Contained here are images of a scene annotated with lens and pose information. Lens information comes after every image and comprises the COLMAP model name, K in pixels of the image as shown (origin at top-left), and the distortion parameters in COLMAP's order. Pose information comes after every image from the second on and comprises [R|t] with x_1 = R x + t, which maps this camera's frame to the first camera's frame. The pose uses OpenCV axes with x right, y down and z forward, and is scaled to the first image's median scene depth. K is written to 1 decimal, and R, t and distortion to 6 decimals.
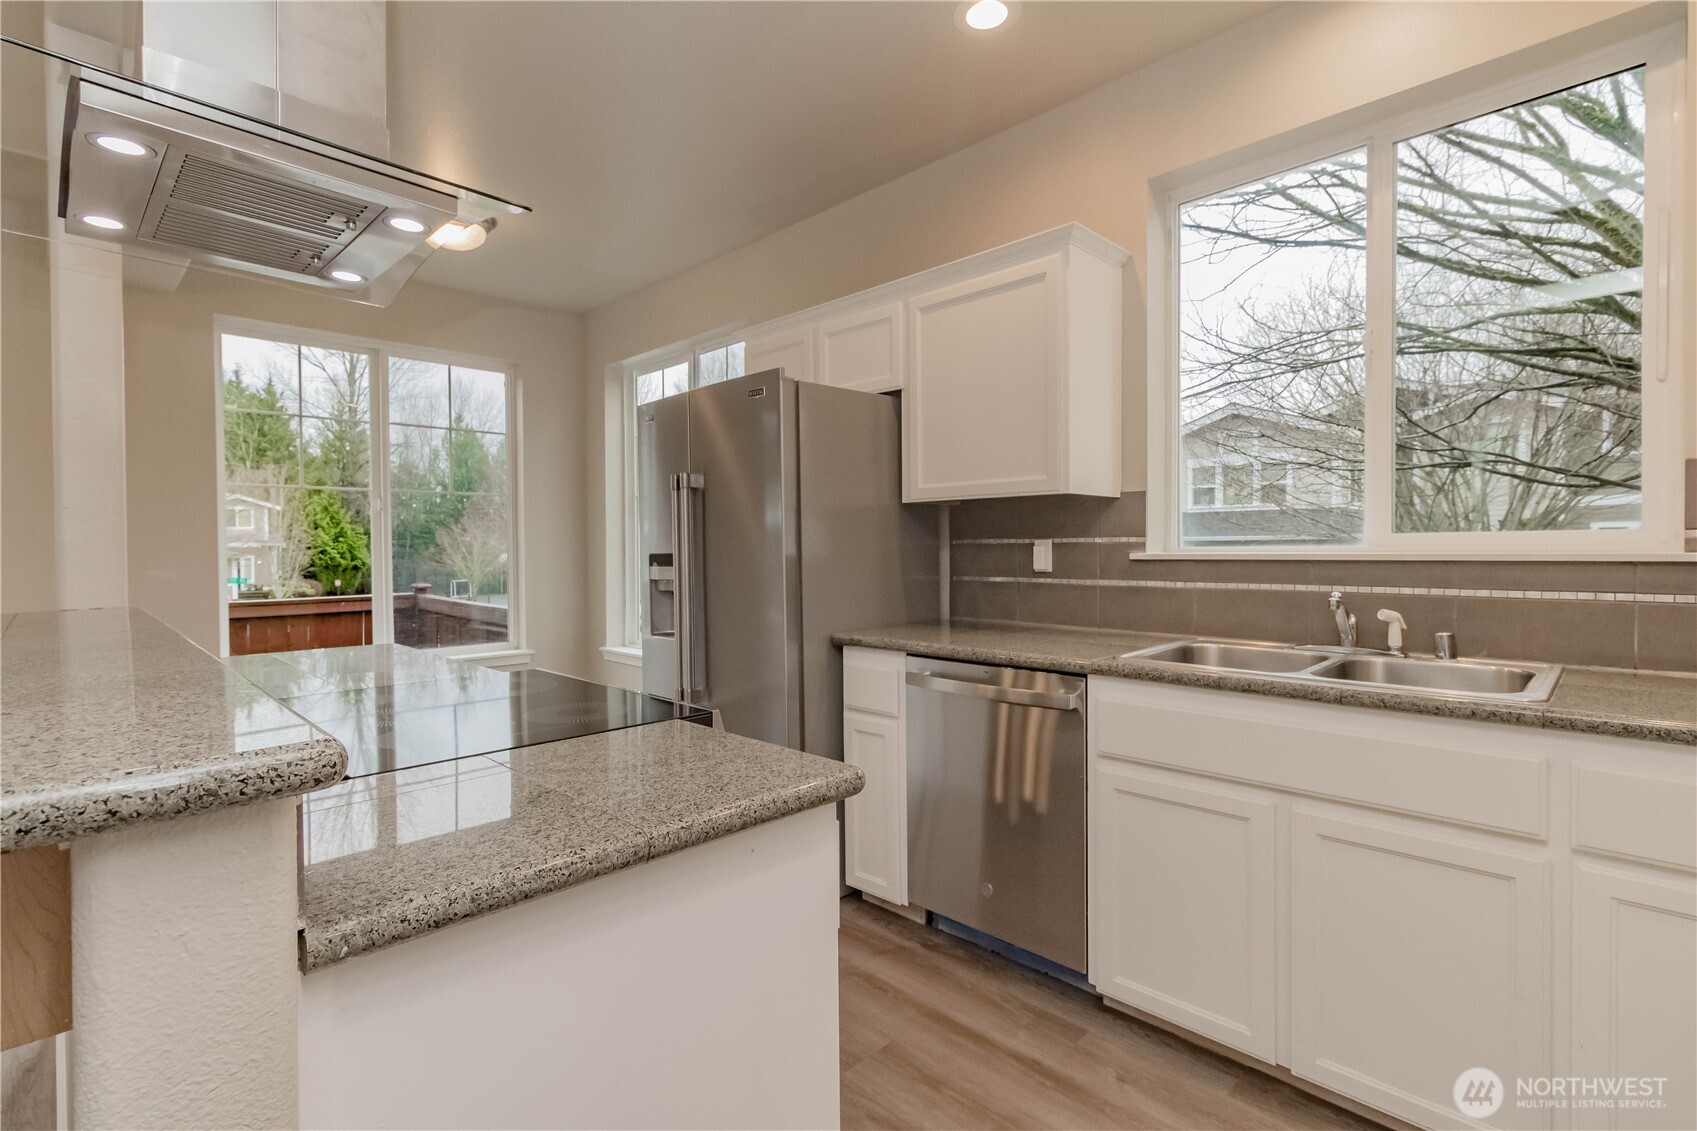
lens RADIAL K [[793.8, 0, 848.5], [0, 793.8, 565.5], [0, 0, 1]] dist [0.001731, 0.000646]
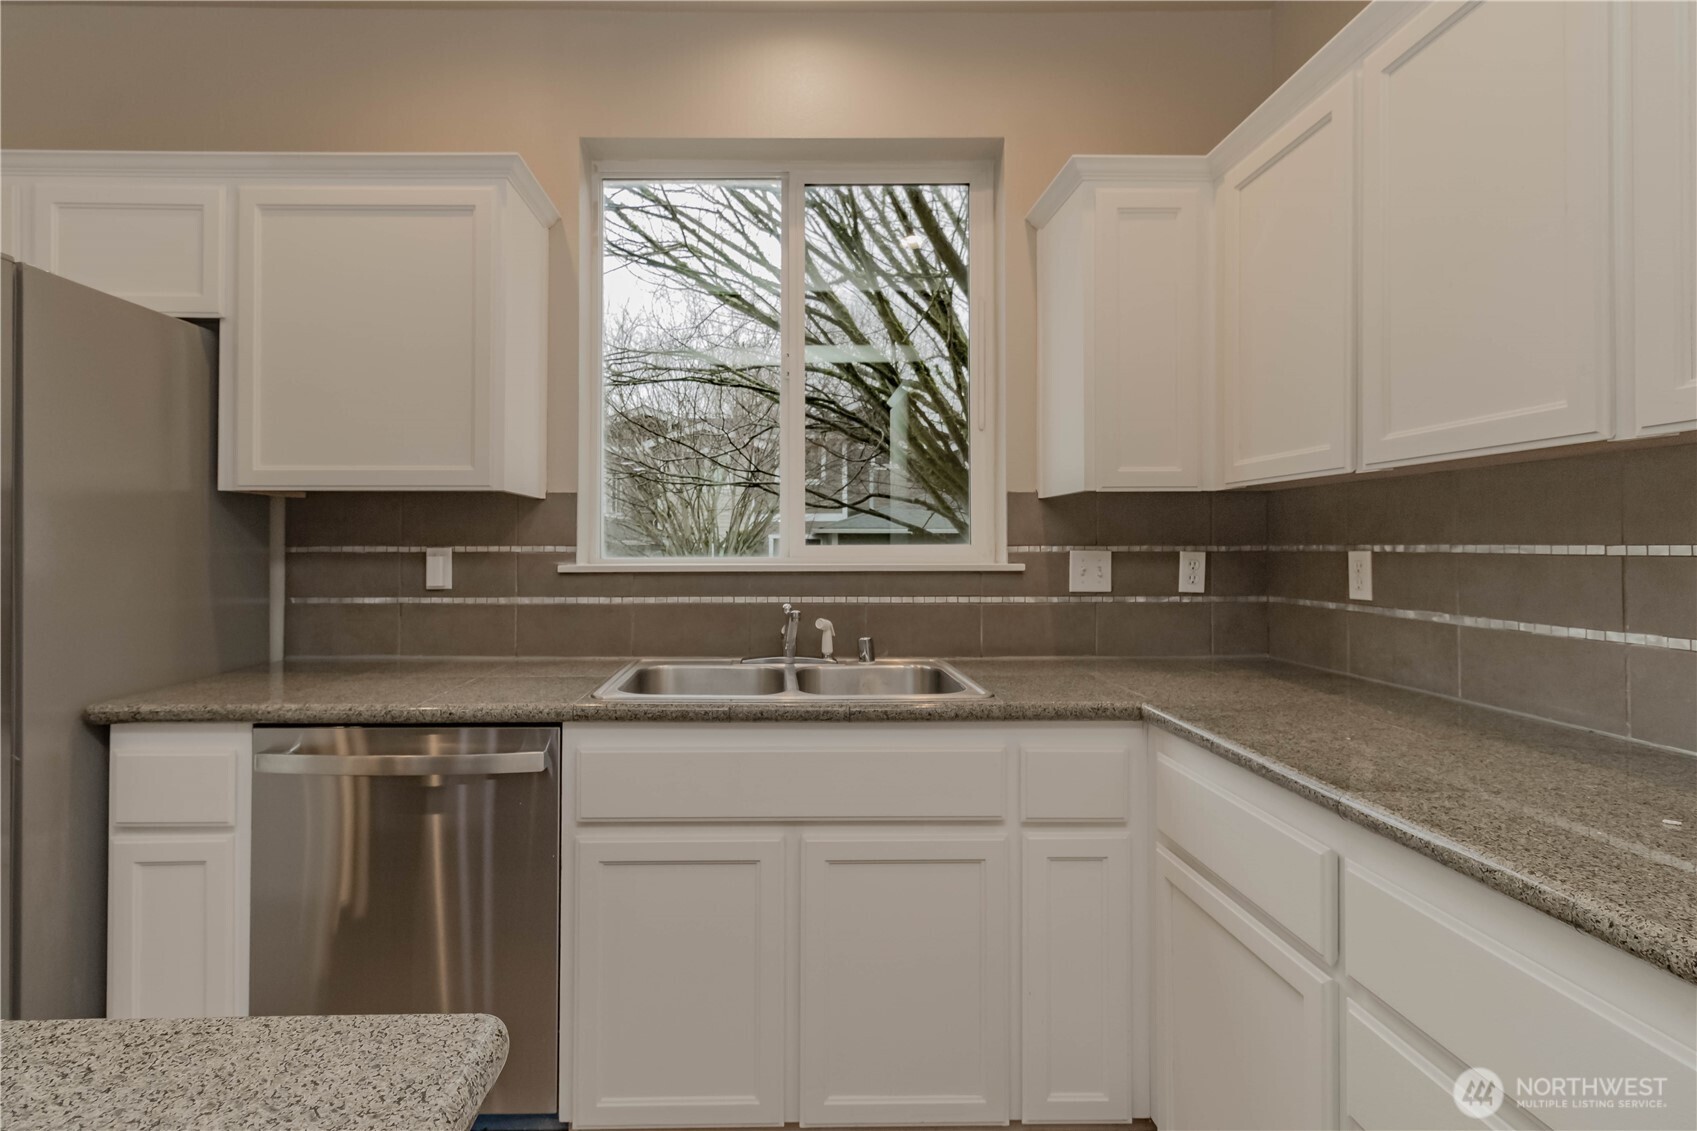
lens RADIAL K [[821.5, 0, 806.1], [0, 821.5, 549.3], [0, 0, 1]] dist [0.015856, 0.000033]
pose [[0.703973, 0.005461, 0.710206, -0.083923], [0.013466, 0.999688, -0.021035, -0.010346], [-0.710099, 0.024372, 0.703680, 0.192355]]
